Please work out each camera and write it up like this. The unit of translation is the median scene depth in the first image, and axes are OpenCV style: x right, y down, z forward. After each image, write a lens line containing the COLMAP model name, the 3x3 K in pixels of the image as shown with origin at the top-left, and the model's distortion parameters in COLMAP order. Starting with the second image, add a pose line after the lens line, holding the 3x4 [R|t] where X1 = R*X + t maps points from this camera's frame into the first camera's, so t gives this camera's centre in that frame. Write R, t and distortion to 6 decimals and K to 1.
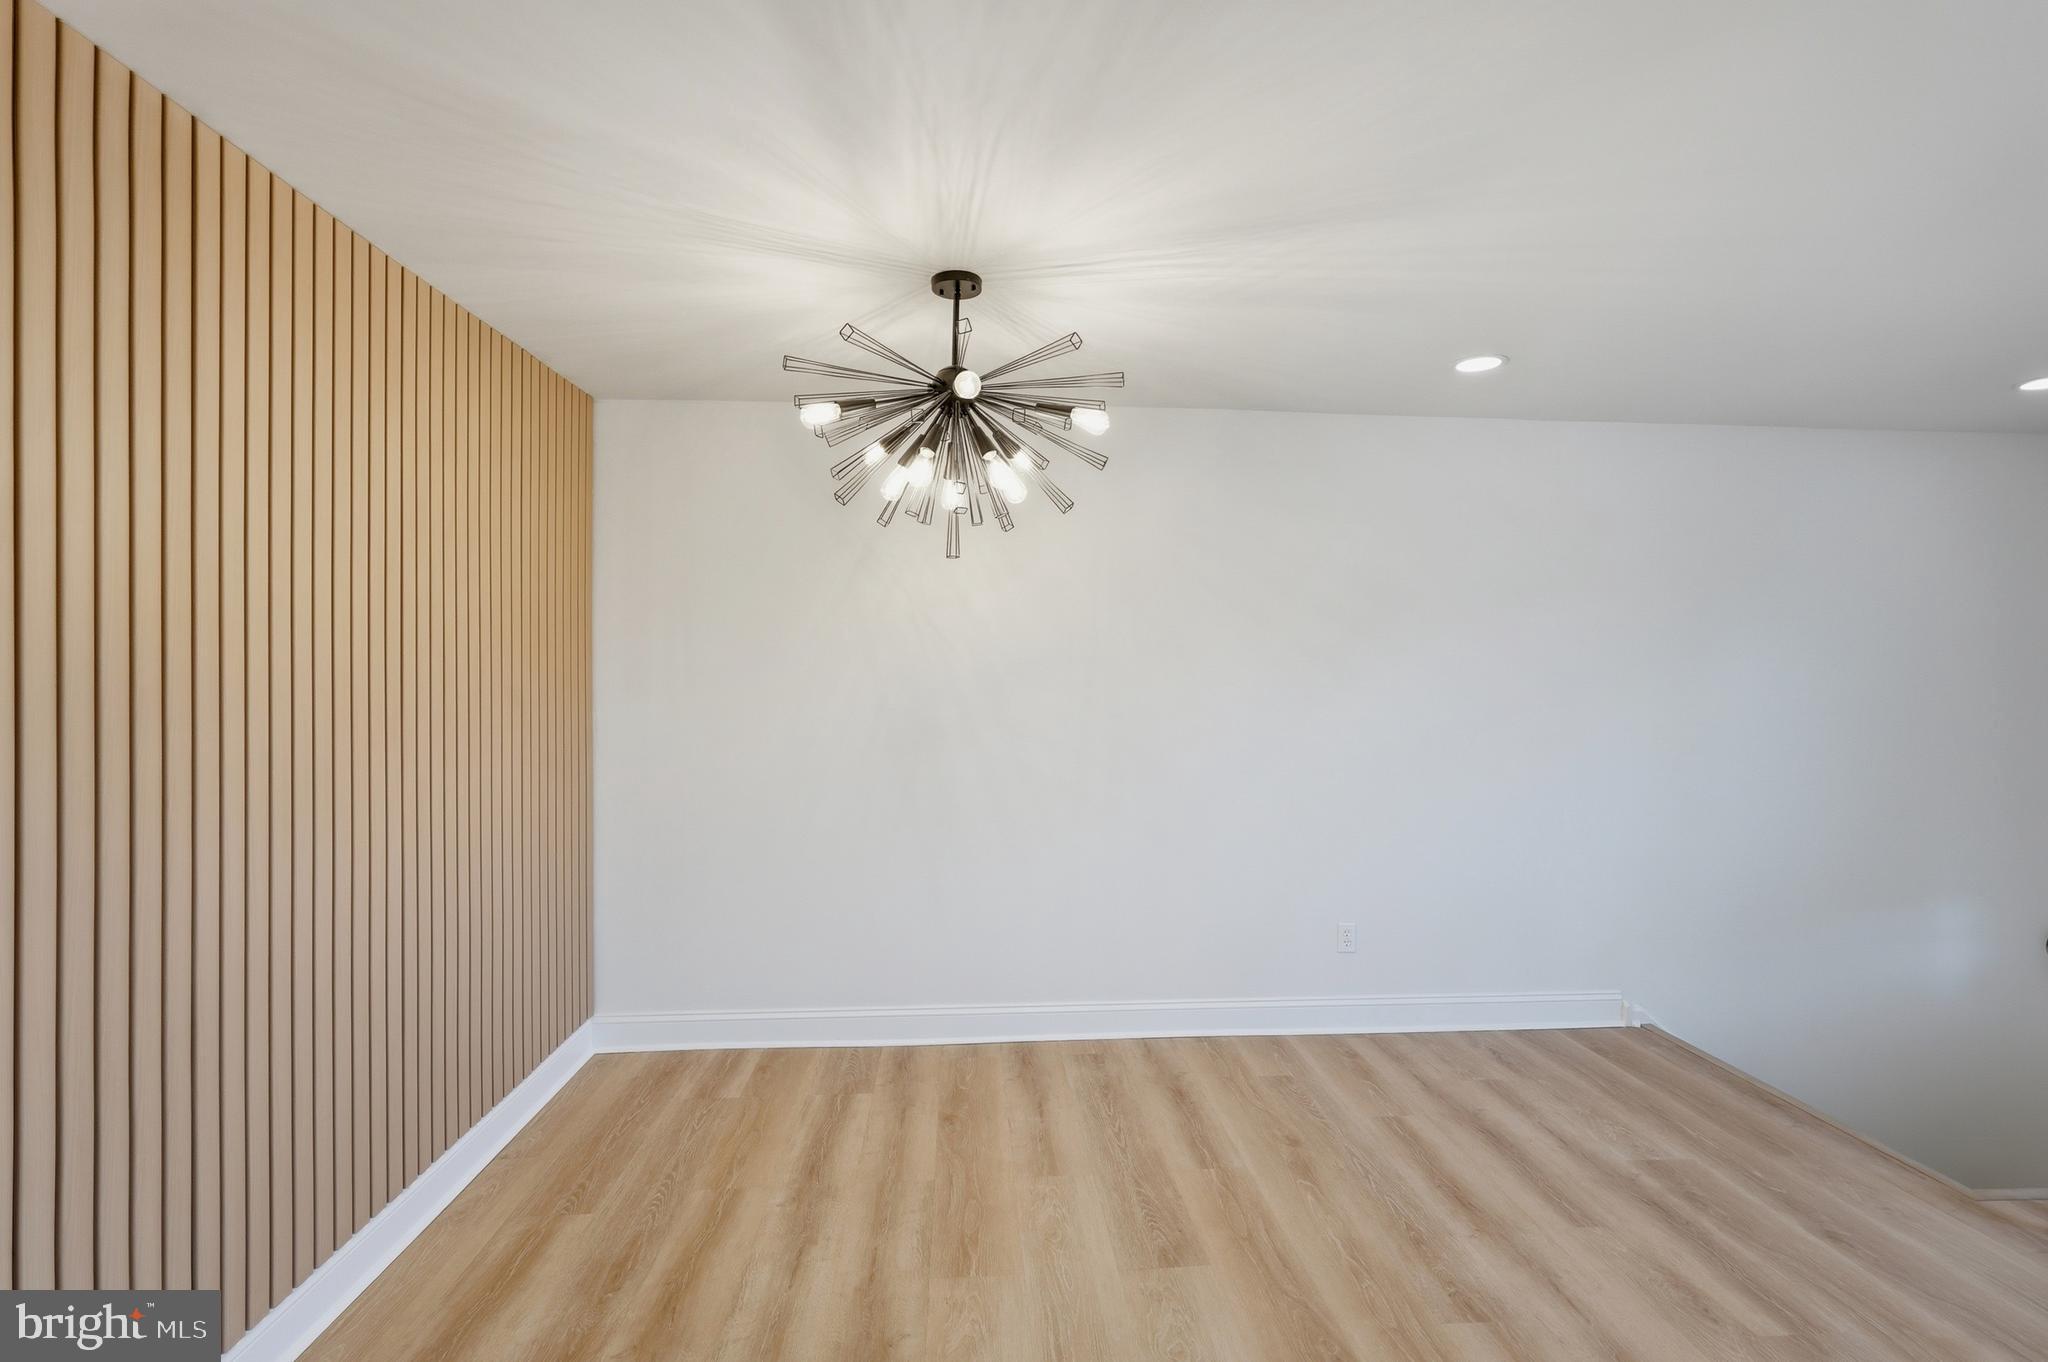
lens RADIAL K [[891.1, 0, 1005.8], [0, 891.1, 679.5], [0, 0, 1]] dist [0.001707, 0.000583]
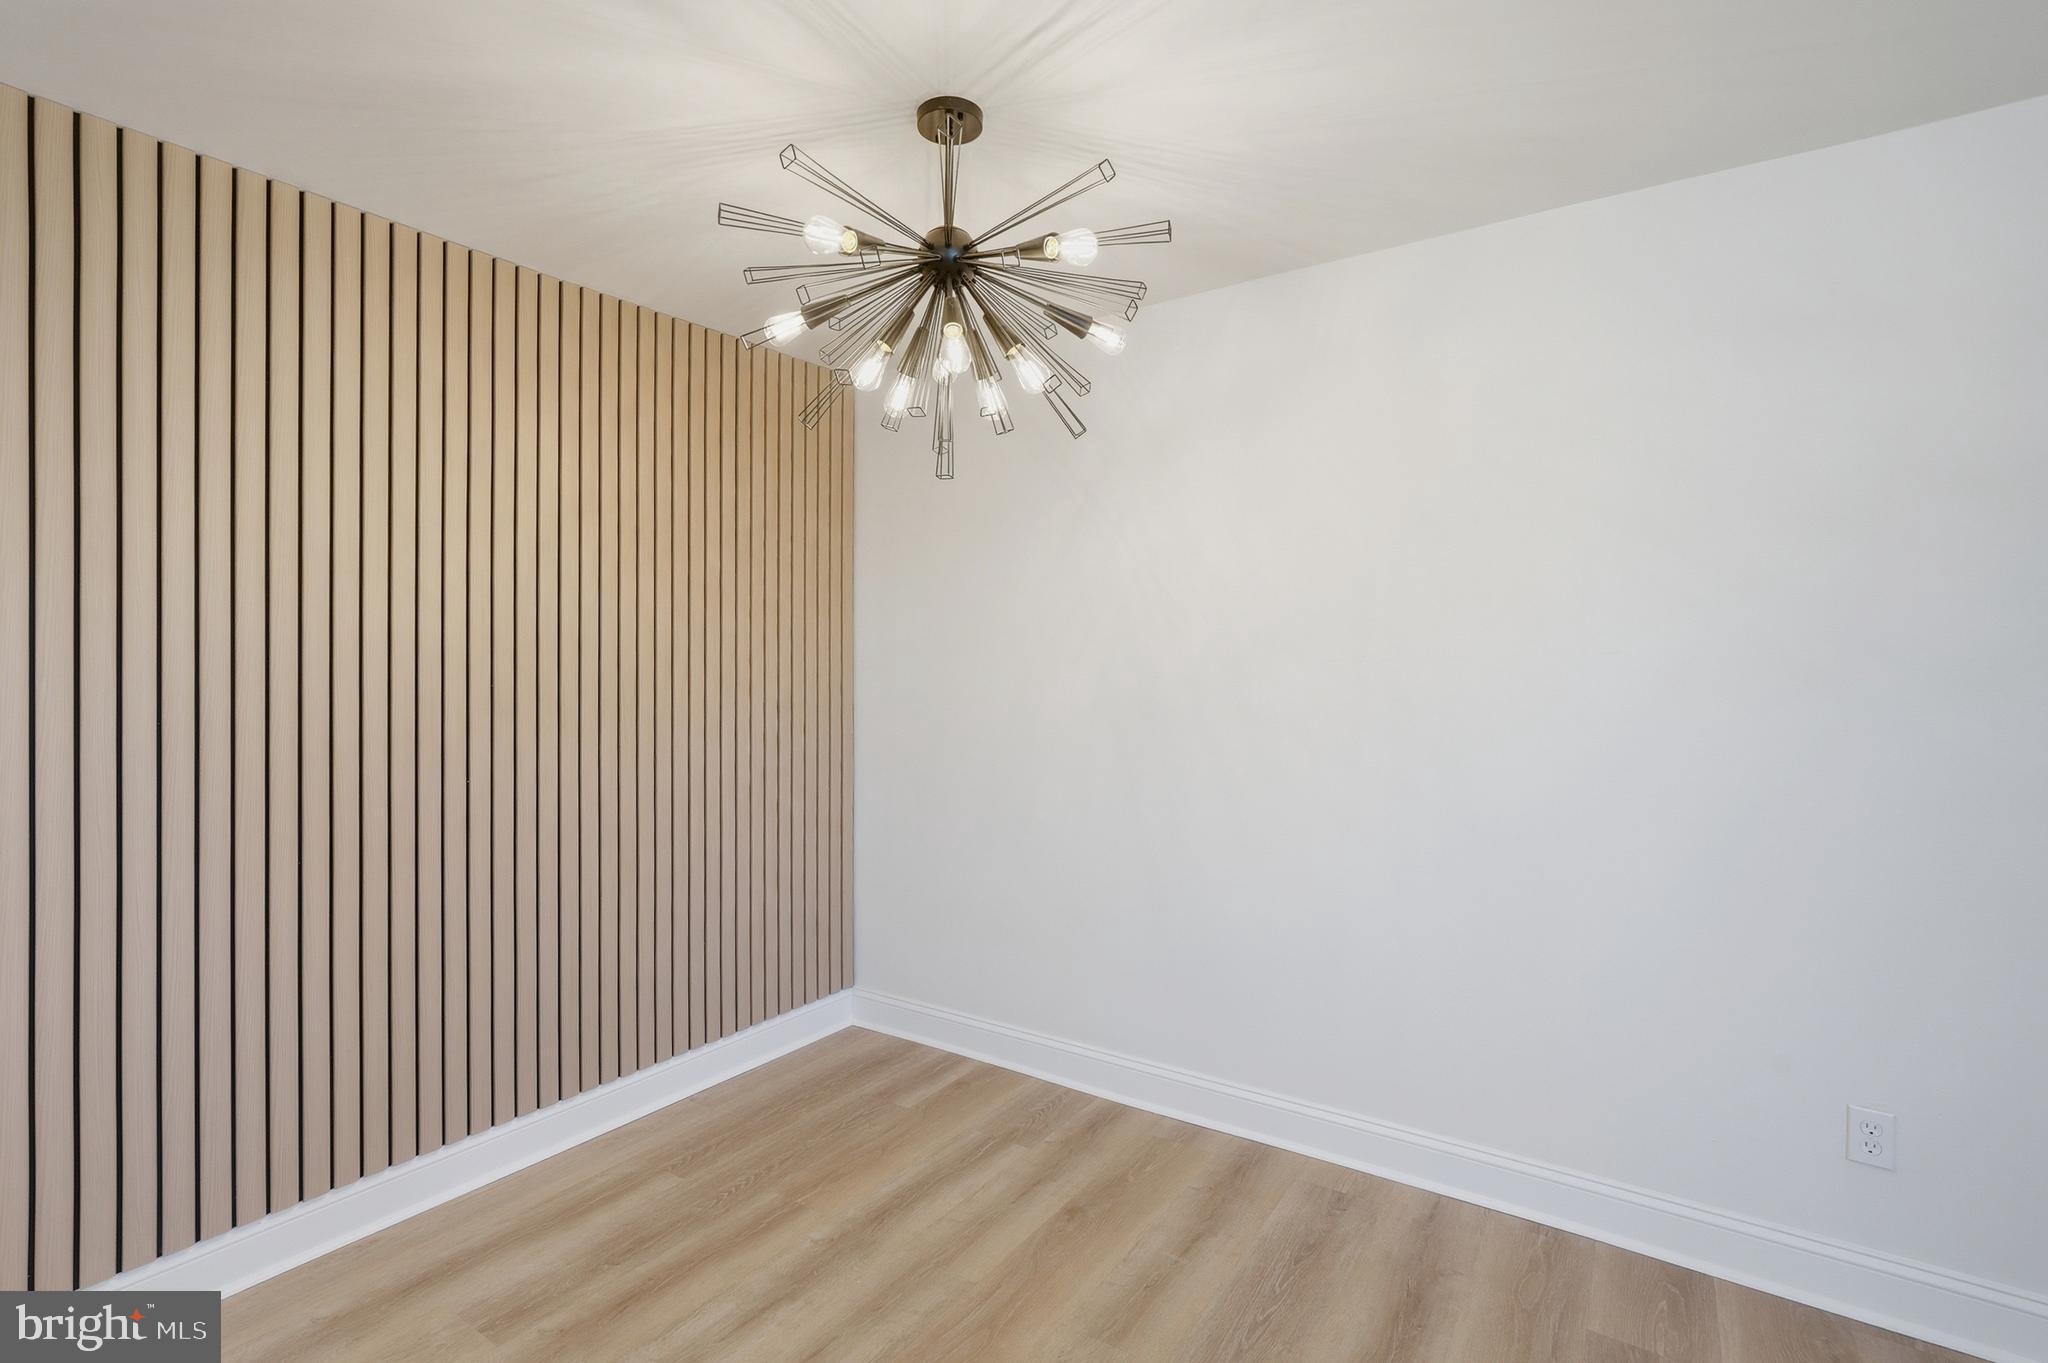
lens RADIAL K [[927.9, 0, 1024.0], [0, 927.9, 681.5], [0, 0, 1]] dist [-0.013218, 0.007623]
pose [[0.797137, 0.009142, -0.603729, 0.428746], [-0.002129, 0.999922, 0.012330, 0.023751], [0.603794, -0.008544, 0.797094, 0.378229]]
